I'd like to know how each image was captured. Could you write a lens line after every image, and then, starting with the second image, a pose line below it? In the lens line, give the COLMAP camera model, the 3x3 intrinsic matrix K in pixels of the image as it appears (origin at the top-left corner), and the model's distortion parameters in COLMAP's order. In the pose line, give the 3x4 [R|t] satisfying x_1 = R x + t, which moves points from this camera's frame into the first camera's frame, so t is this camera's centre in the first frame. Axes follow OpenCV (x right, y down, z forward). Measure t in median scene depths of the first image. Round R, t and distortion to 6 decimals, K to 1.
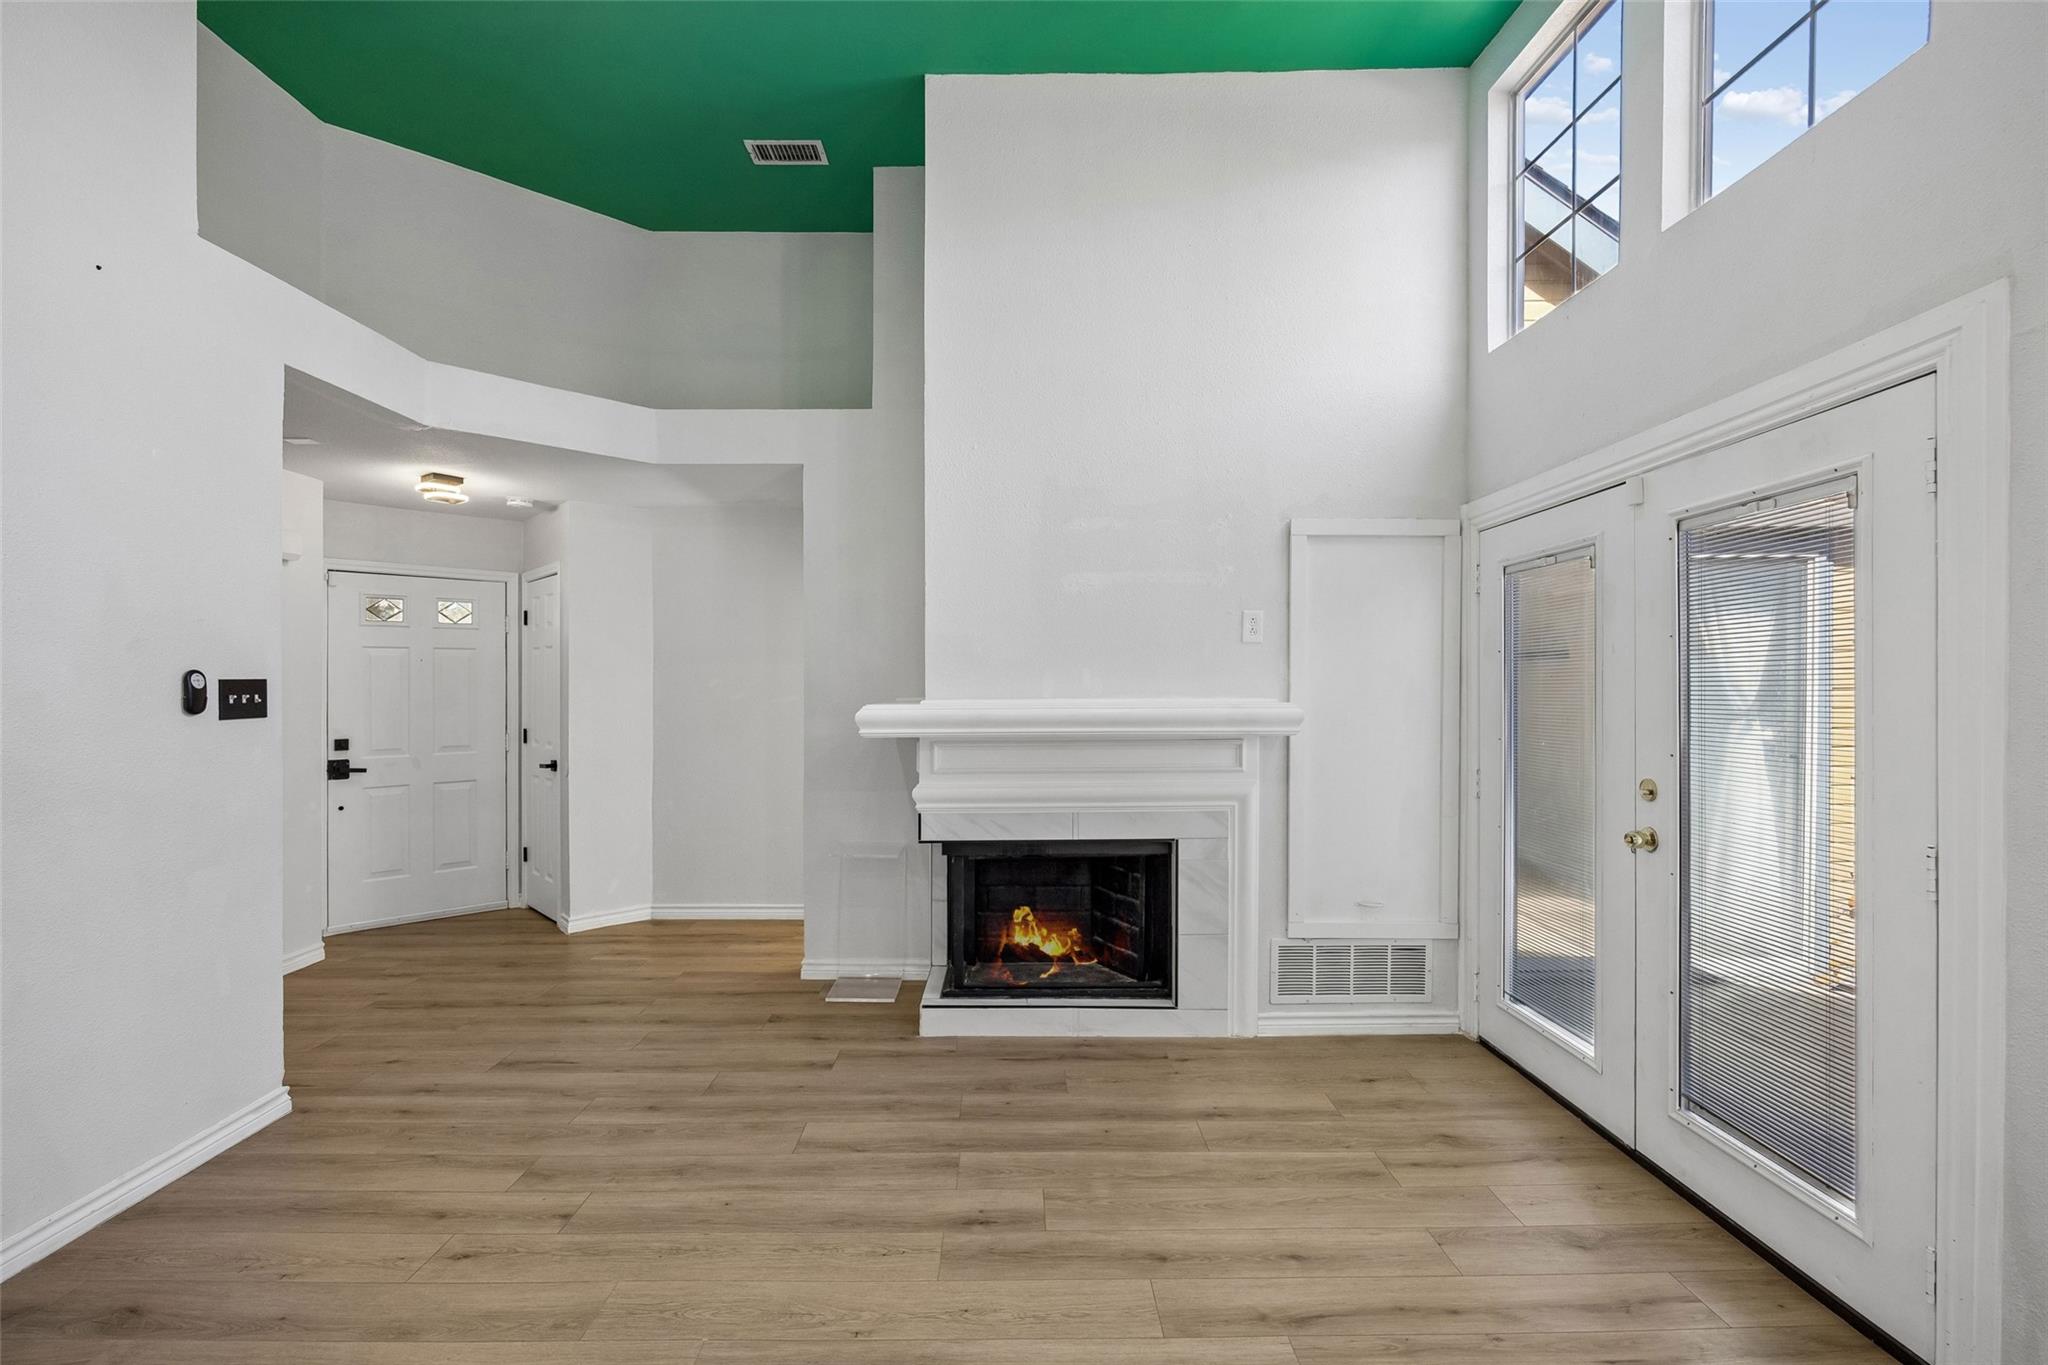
lens RADIAL K [[906.3, 0, 1012.5], [0, 906.3, 685.2], [0, 0, 1]] dist [-0.016470, 0.001746]
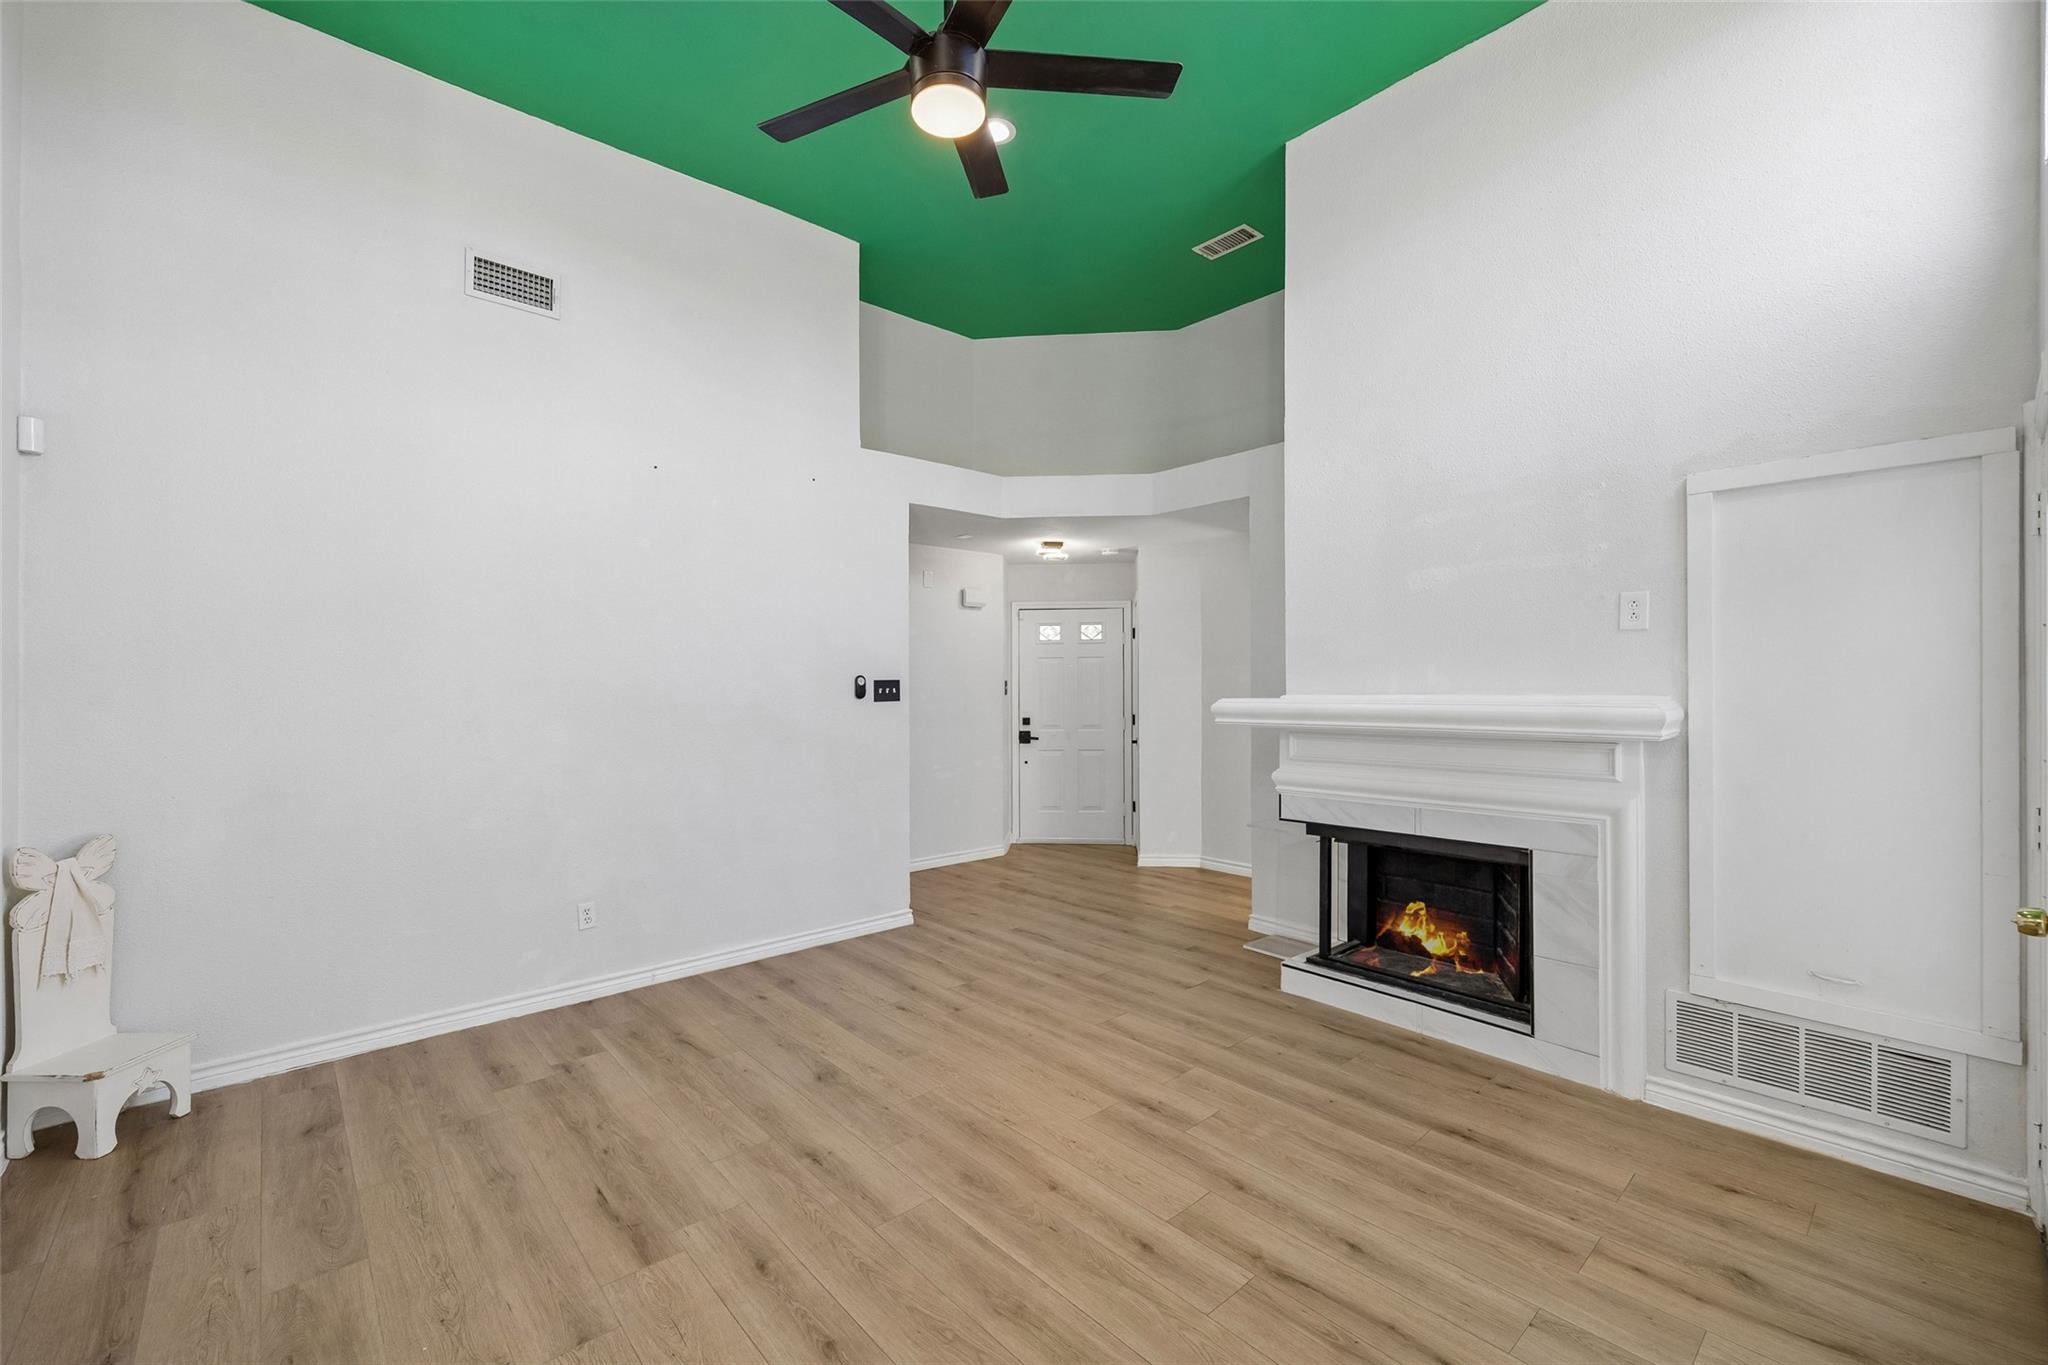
lens RADIAL K [[831.2, 0, 1014.1], [0, 831.2, 676.0], [0, 0, 1]] dist [-0.001895, -0.000014]
pose [[0.656552, -0.009077, -0.754226, 0.469606], [0.003710, 0.999954, -0.008804, 0.000877], [0.754271, 0.002982, 0.656556, 0.058478]]
